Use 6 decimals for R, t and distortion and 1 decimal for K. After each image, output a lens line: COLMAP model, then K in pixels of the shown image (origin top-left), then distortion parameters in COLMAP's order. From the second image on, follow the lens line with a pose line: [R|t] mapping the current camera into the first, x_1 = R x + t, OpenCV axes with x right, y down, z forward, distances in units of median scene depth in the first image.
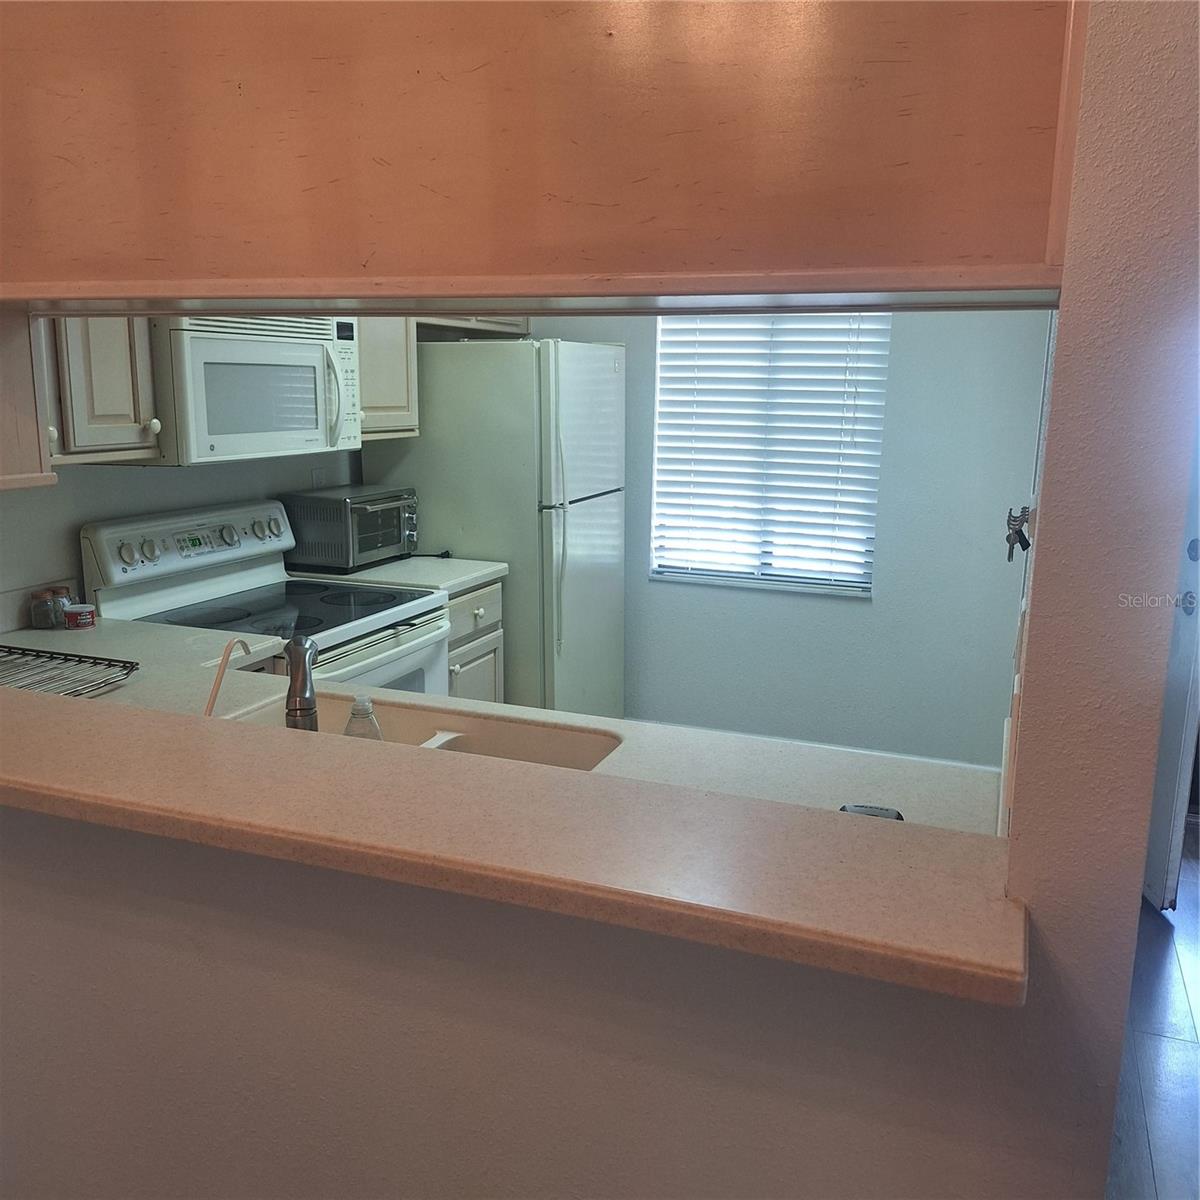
lens RADIAL K [[1091.7, 0, 599.8], [0, 1091.7, 585.4], [0, 0, 1]] dist [0.146874, -0.252675]
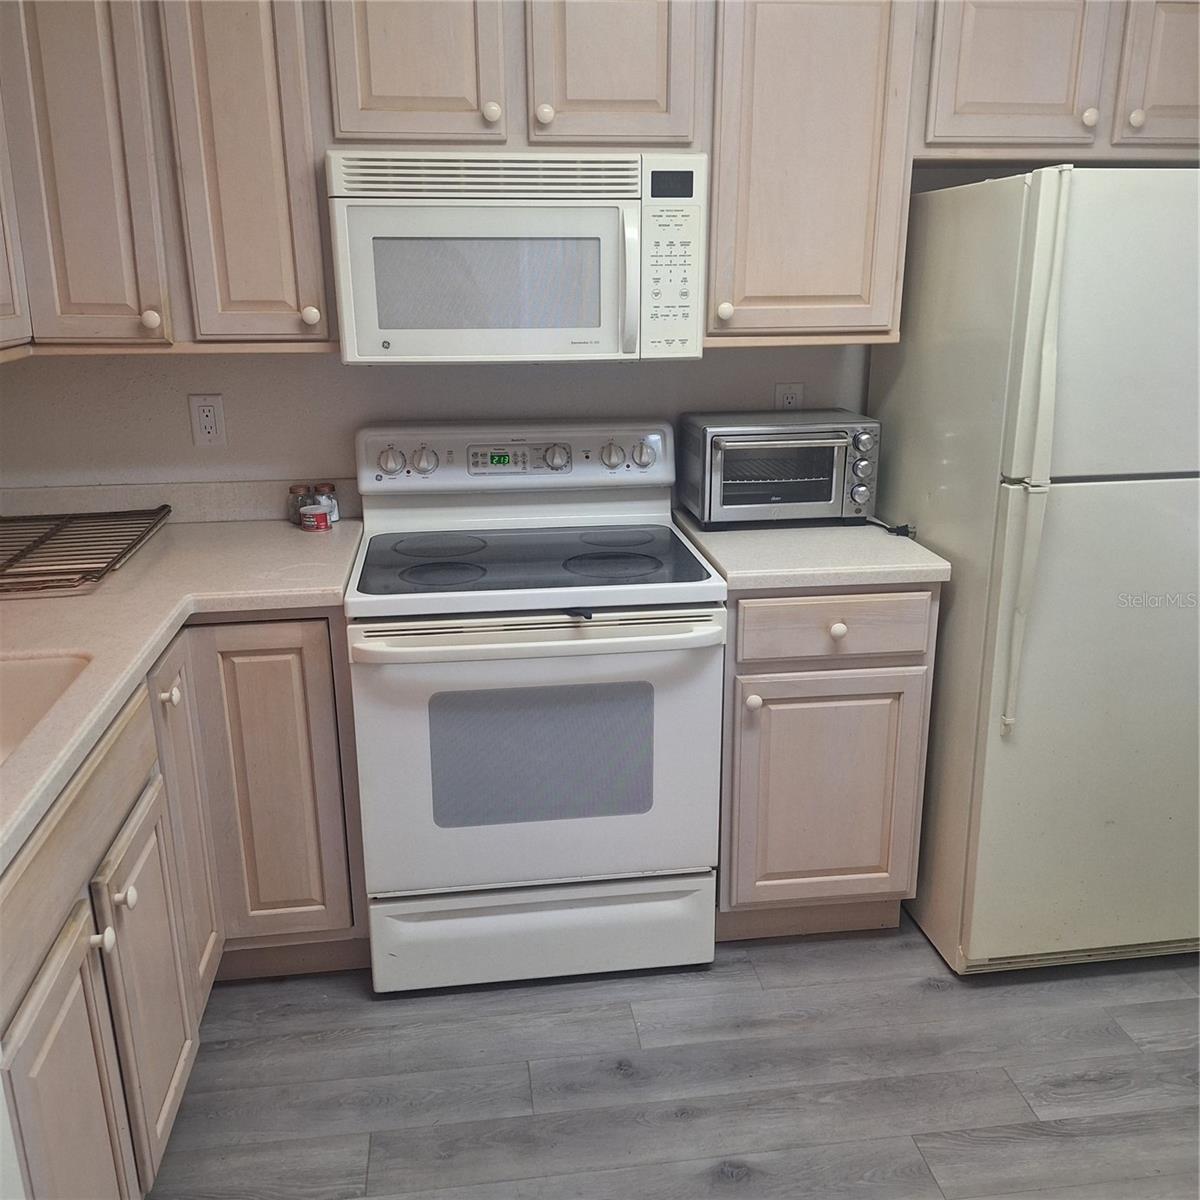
lens RADIAL K [[1091.7, 0, 599.8], [0, 1091.7, 585.4], [0, 0, 1]] dist [0.146874, -0.252675]
pose [[0.495949, 0.230220, -0.837278, 0.387308], [-0.150084, 0.972430, 0.178482, -0.102678], [0.855283, 0.037144, 0.516828, 0.612258]]
